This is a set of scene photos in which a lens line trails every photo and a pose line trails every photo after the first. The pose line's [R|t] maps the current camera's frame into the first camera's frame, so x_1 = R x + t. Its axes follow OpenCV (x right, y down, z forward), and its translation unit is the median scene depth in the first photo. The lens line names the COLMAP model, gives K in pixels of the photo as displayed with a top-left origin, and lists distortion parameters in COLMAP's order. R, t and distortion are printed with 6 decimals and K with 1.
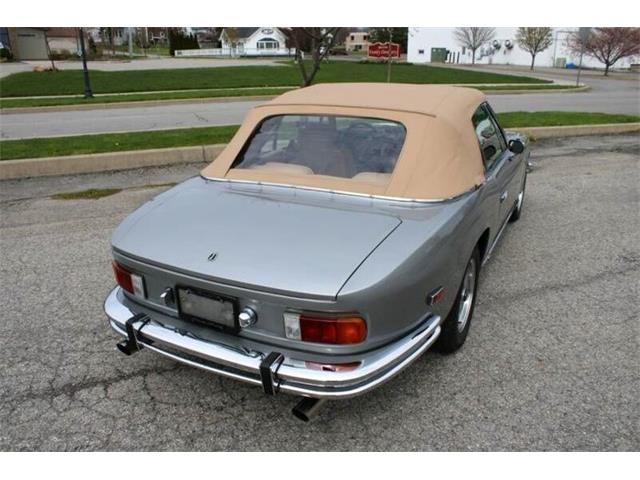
lens RADIAL K [[523.2, 0, 320.0], [0, 523.2, 240.0], [0, 0, 1]] dist [-0.153667, 0.132782]
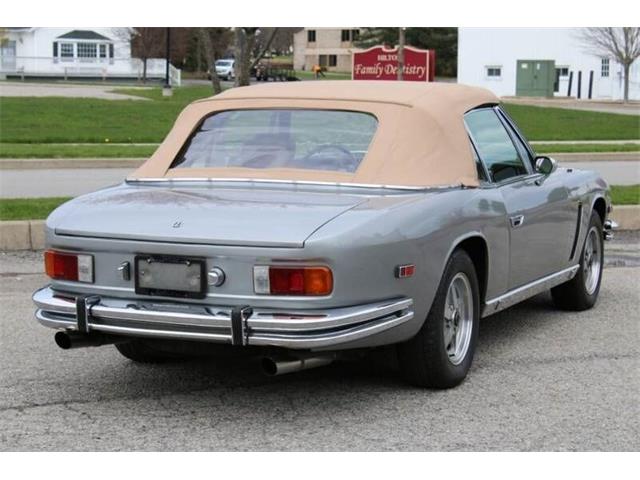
lens RADIAL K [[1526.1, 0, 320.0], [0, 1526.1, 240.0], [0, 0, 1]] dist [0.077474, 0.174997]
pose [[0.997802, 0.006859, 0.065914, -0.083777], [0.009210, 0.970624, -0.240426, 0.499230], [-0.065627, 0.240504, 0.968427, -1.194753]]
